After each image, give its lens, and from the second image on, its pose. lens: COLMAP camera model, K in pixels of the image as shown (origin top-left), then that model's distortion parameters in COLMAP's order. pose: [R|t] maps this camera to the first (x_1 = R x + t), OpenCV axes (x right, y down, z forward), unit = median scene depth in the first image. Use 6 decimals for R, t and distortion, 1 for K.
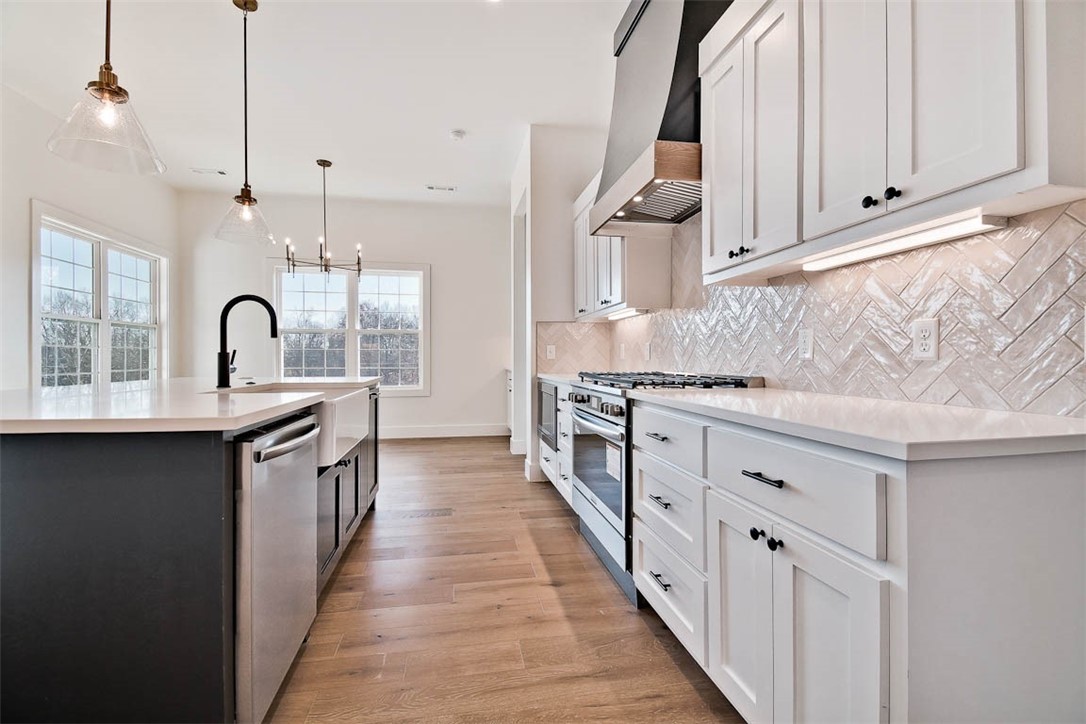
lens RADIAL K [[483.1, 0, 543.7], [0, 483.1, 369.2], [0, 0, 1]] dist [0.022762, -0.031350]
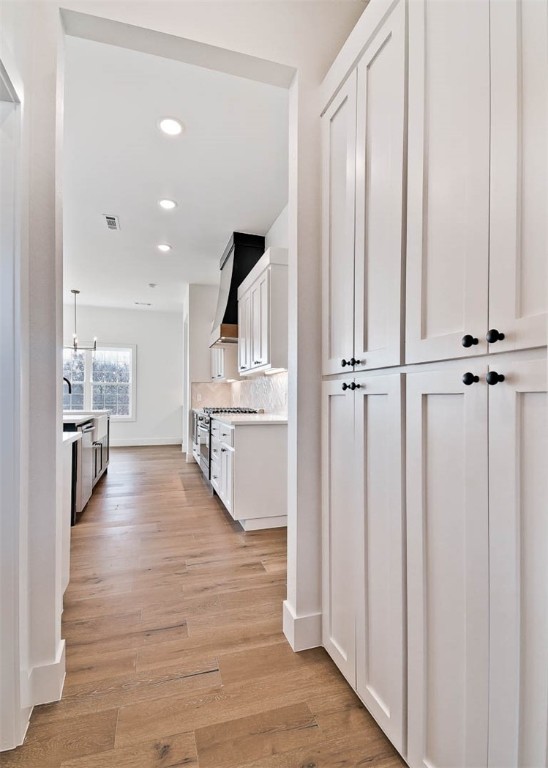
lens RADIAL K [[371.6, 0, 275.2], [0, 371.6, 402.3], [0, 0, 1]] dist [0.024429, -0.000067]
pose [[0.992481, 0.005669, 0.122264, 0.153552], [-0.004466, 0.999939, -0.010115, -0.002170], [-0.122314, 0.009493, 0.992446, -0.619360]]
